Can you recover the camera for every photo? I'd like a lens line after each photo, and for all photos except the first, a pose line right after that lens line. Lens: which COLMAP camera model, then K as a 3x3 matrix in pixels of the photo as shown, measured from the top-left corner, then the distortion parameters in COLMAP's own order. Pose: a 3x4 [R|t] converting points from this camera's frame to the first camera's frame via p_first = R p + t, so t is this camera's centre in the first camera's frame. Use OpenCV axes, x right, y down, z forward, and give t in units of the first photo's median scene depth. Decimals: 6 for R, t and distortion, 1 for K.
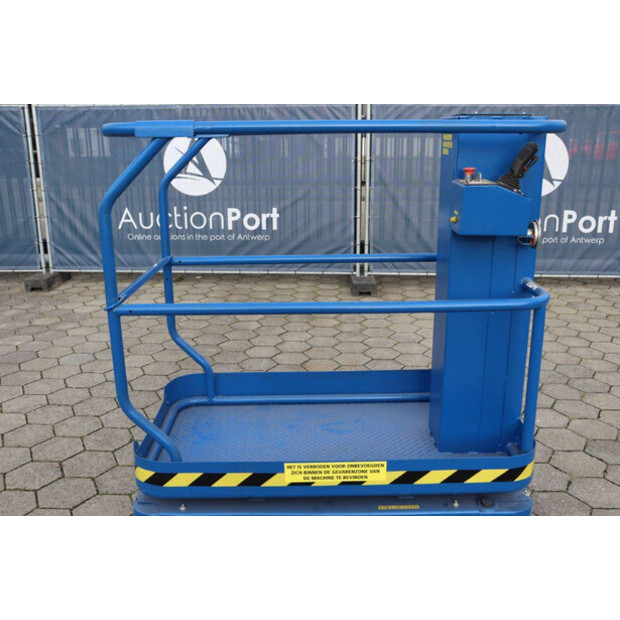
lens RADIAL K [[614.2, 0, 310.0], [0, 614.2, 310.0], [0, 0, 1]] dist [-0.140195, 0.244486]
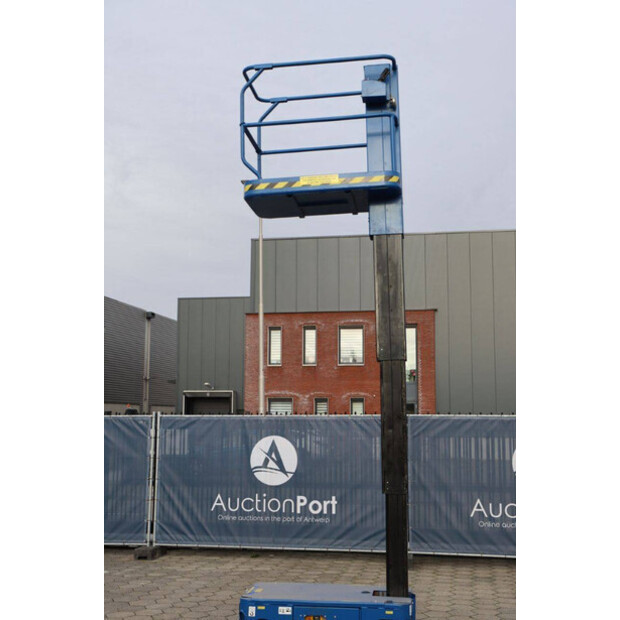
lens RADIAL K [[833.7, 0, 310.0], [0, 833.7, 310.0], [0, 0, 1]] dist [0.034591, 0.133248]
pose [[0.990385, -0.013278, -0.137703, 0.137864], [-0.044513, 0.911862, -0.408075, 0.192085], [0.130984, 0.410281, 0.902503, -0.739773]]
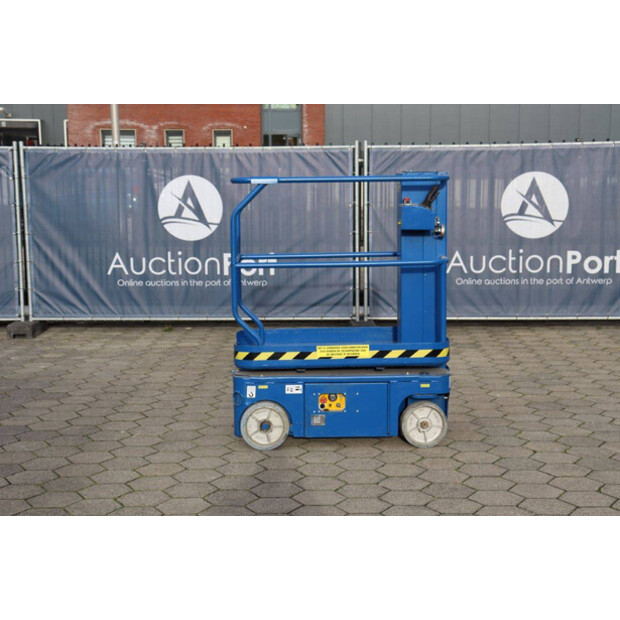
lens RADIAL K [[1080.4, 0, 310.0], [0, 1080.4, 310.0], [0, 0, 1]] dist [0.192629, 0.094300]
pose [[0.999571, -0.007012, 0.028439, -0.046940], [0.011375, 0.987648, -0.156276, 0.197563], [-0.026992, 0.156532, 0.987304, -0.710558]]
